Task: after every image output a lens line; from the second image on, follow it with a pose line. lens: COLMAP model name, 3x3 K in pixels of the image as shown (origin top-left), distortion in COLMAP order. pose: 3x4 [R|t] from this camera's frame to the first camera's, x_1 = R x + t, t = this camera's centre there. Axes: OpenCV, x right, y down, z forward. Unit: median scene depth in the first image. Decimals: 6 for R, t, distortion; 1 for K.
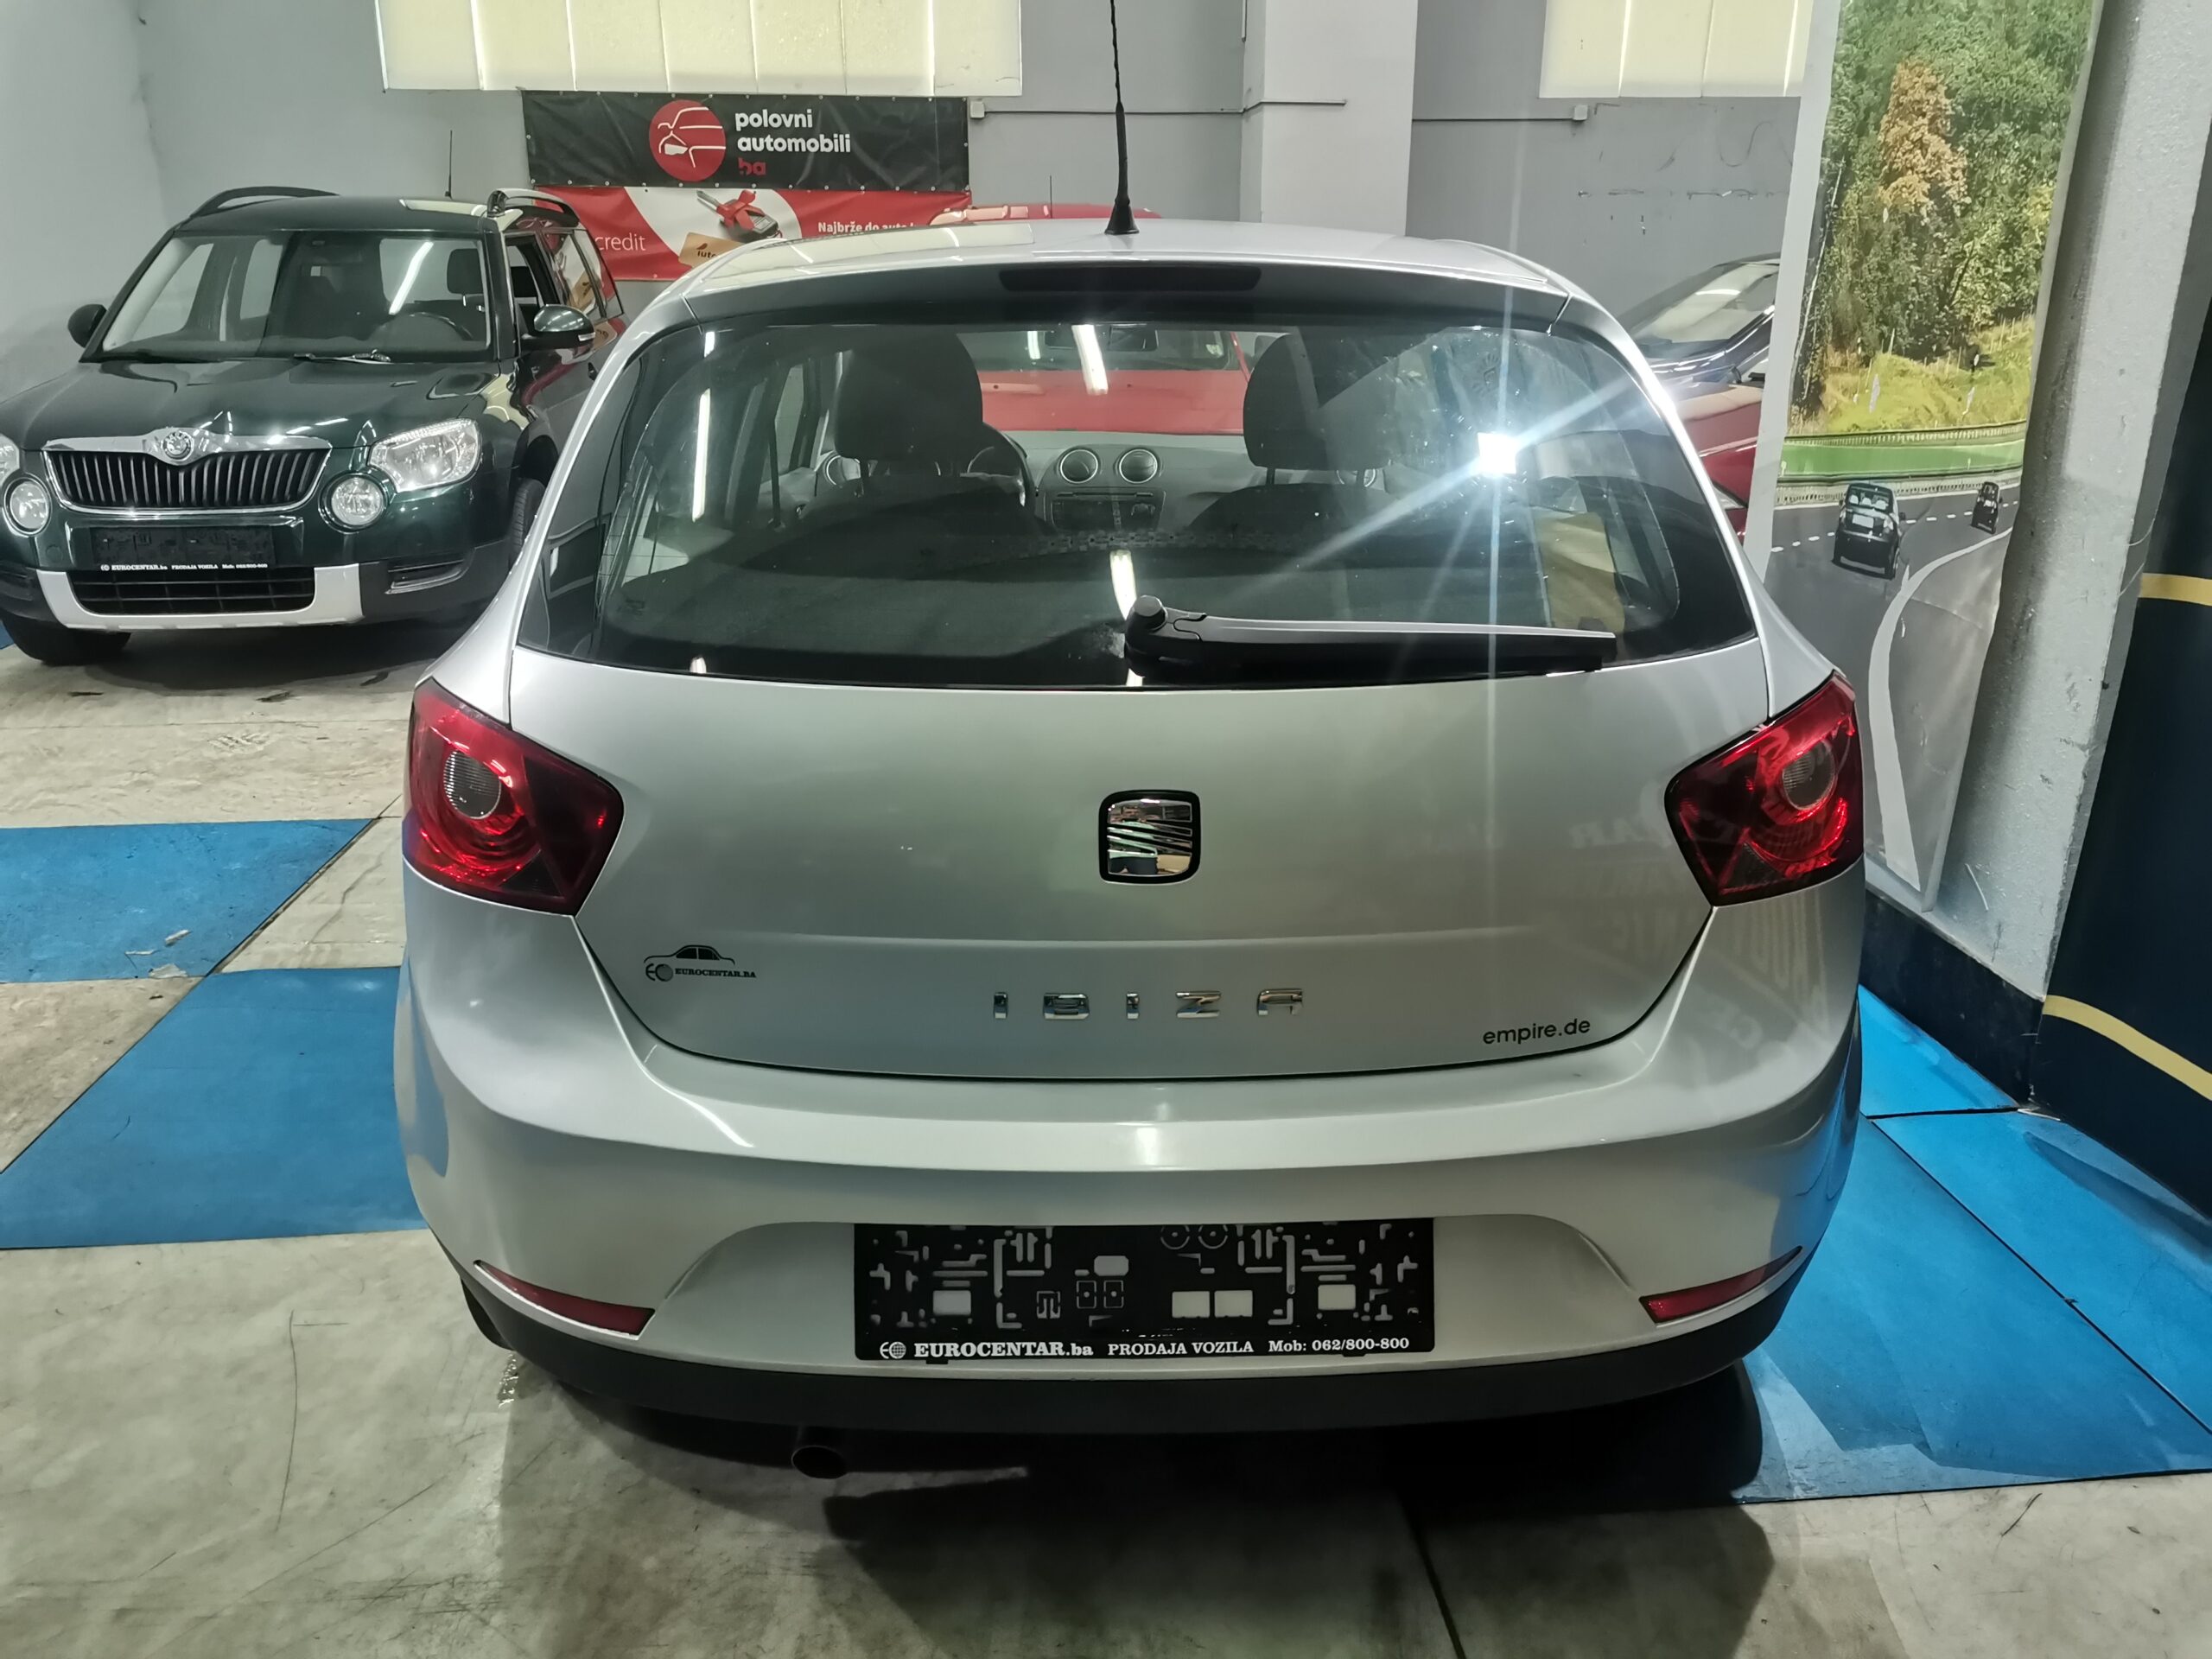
lens RADIAL K [[1660.5, 0, 1106.0], [0, 1660.5, 829.5], [0, 0, 1]] dist [0.069800, -0.076804]
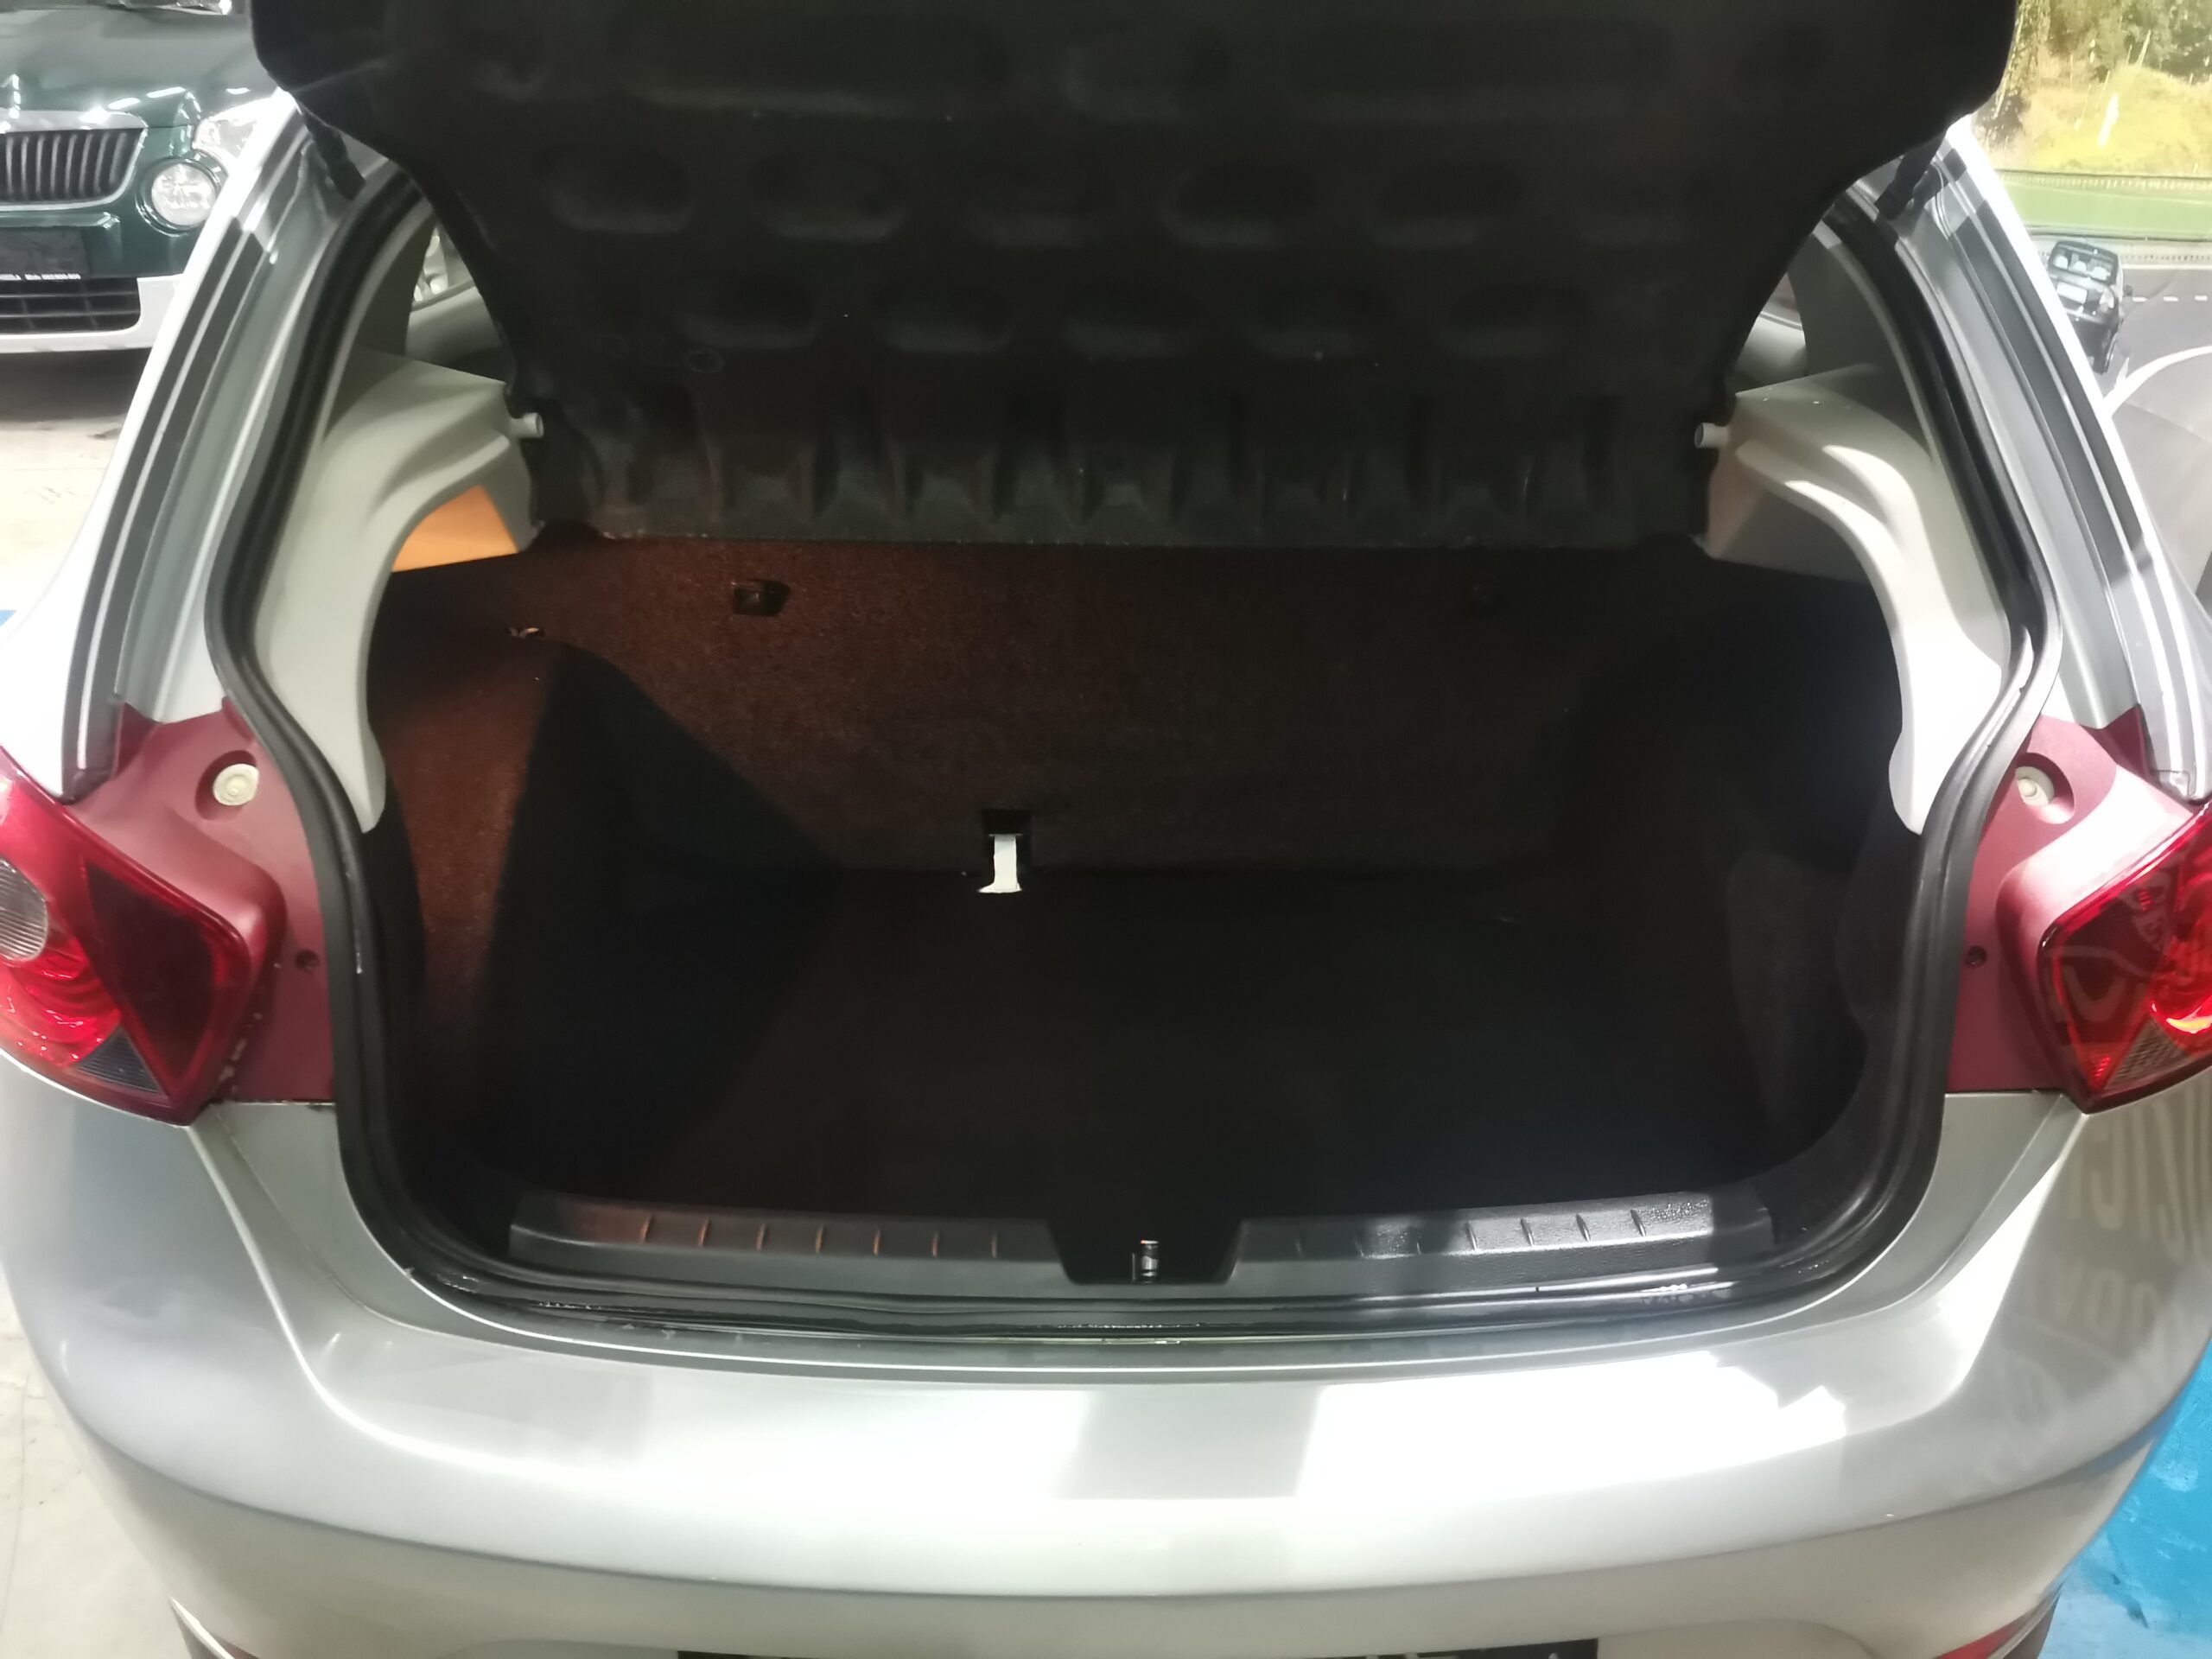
lens RADIAL K [[1689.5, 0, 1106.0], [0, 1689.5, 829.5], [0, 0, 1]] dist [0.006479, -0.000028]
pose [[0.999822, 0.010075, 0.015964, -0.002567], [-0.012835, 0.982939, 0.183486, -0.075325], [-0.013843, -0.183658, 0.982893, 0.187269]]
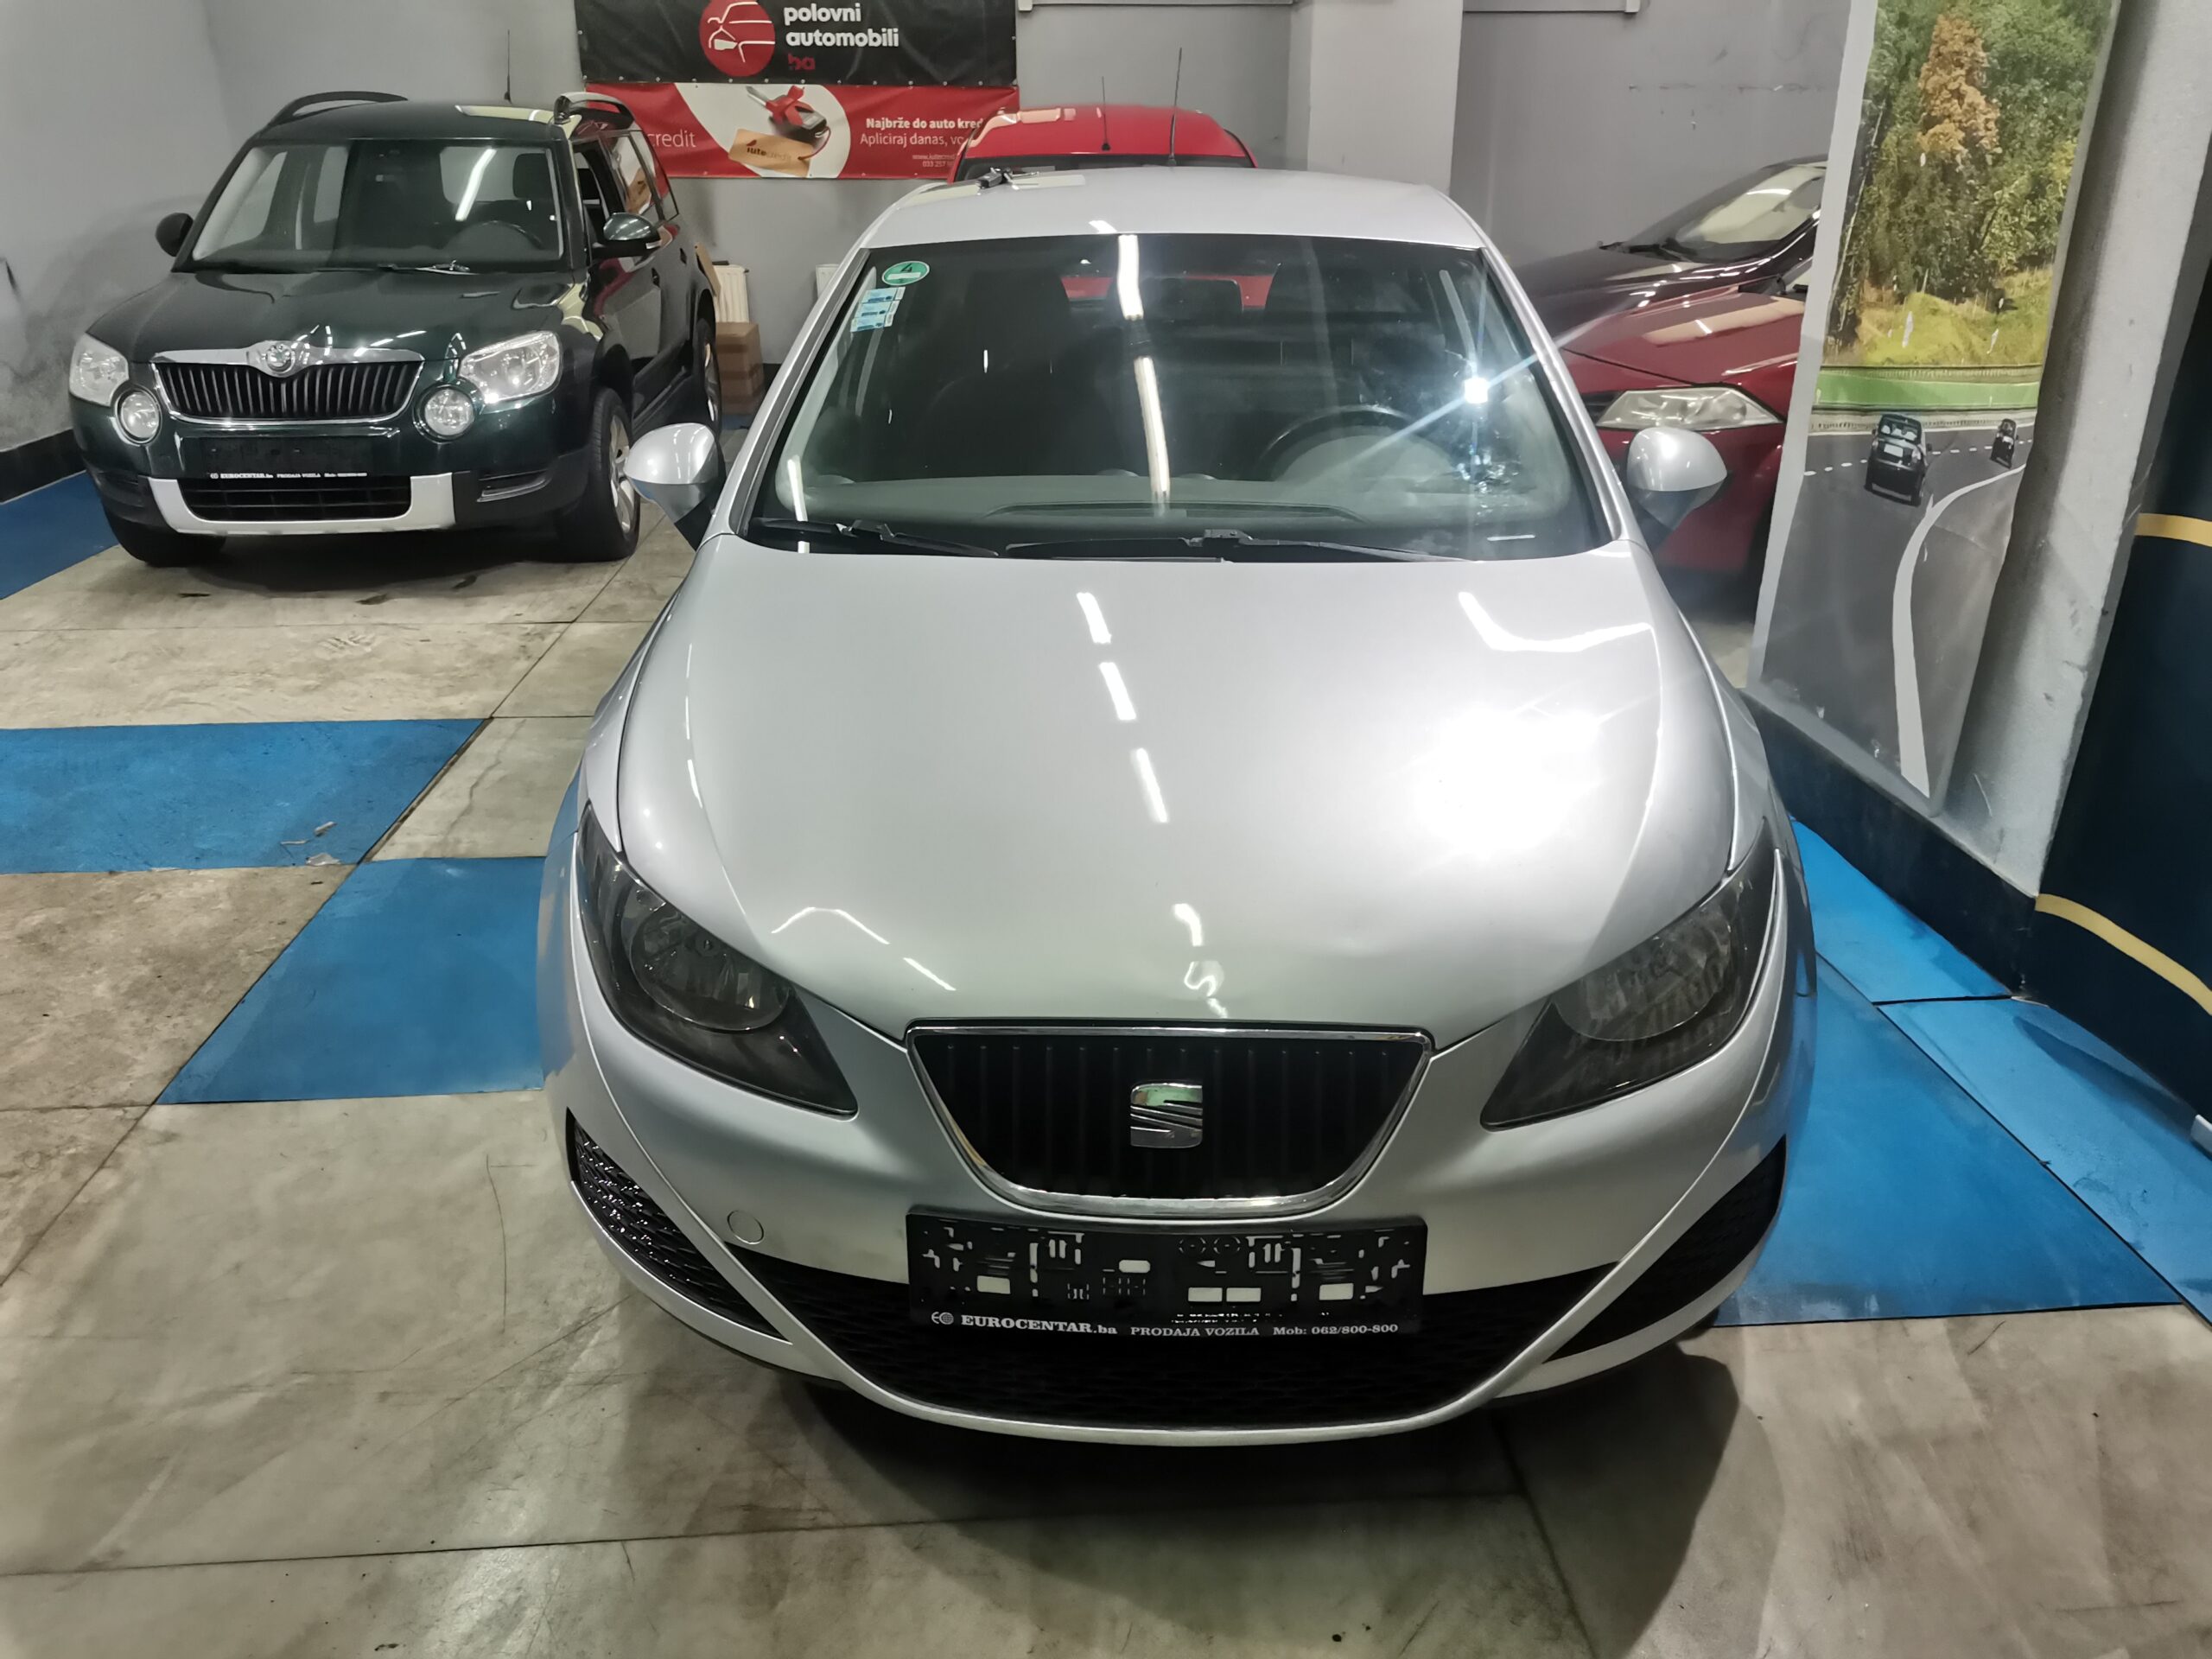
lens RADIAL K [[1660.5, 0, 1106.0], [0, 1660.5, 829.5], [0, 0, 1]] dist [0.069800, -0.076804]
pose [[0.999851, 0.006694, -0.015930, -0.028677], [-0.005651, 0.997894, 0.064623, -0.009390], [0.016329, -0.064523, 0.997783, -0.086740]]
